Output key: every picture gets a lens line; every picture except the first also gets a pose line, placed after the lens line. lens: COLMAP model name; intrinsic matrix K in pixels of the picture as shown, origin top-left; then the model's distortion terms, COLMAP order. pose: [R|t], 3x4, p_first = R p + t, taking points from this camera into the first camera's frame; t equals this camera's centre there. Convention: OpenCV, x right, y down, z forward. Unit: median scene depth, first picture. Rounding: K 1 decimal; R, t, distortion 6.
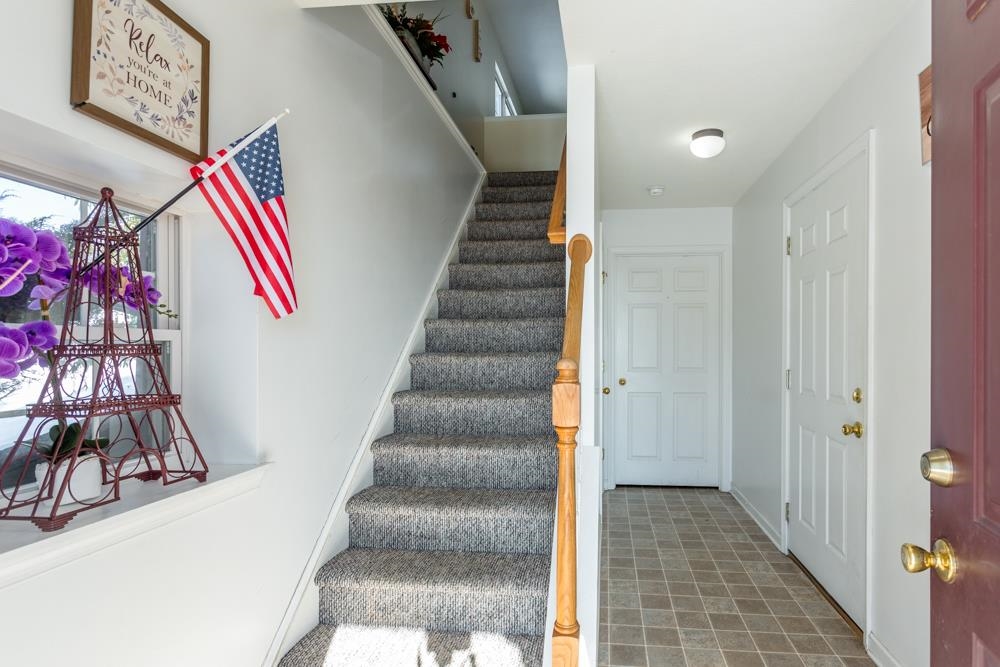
lens RADIAL K [[531.9, 0, 528.3], [0, 531.9, 351.2], [0, 0, 1]] dist [-0.006654, 0.002203]
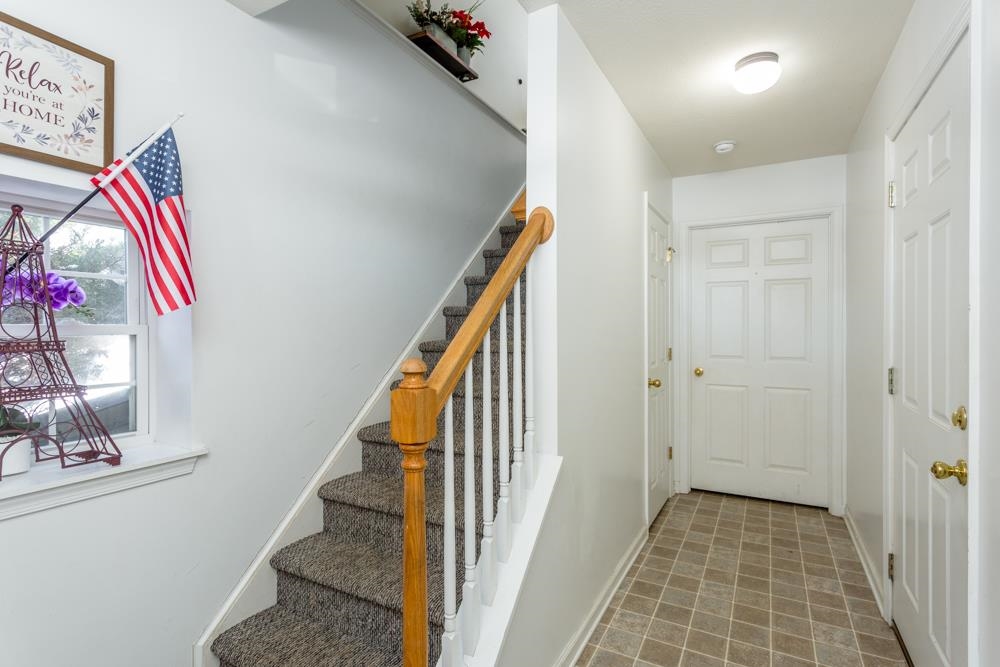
lens RADIAL K [[484.4, 0, 500.5], [0, 484.4, 329.4], [0, 0, 1]] dist [0.006802, -0.000906]
pose [[0.922802, -0.001238, -0.385272, 0.389699], [0.001046, 0.999999, -0.000707, -0.025316], [0.385273, 0.000249, 0.922803, 0.292264]]
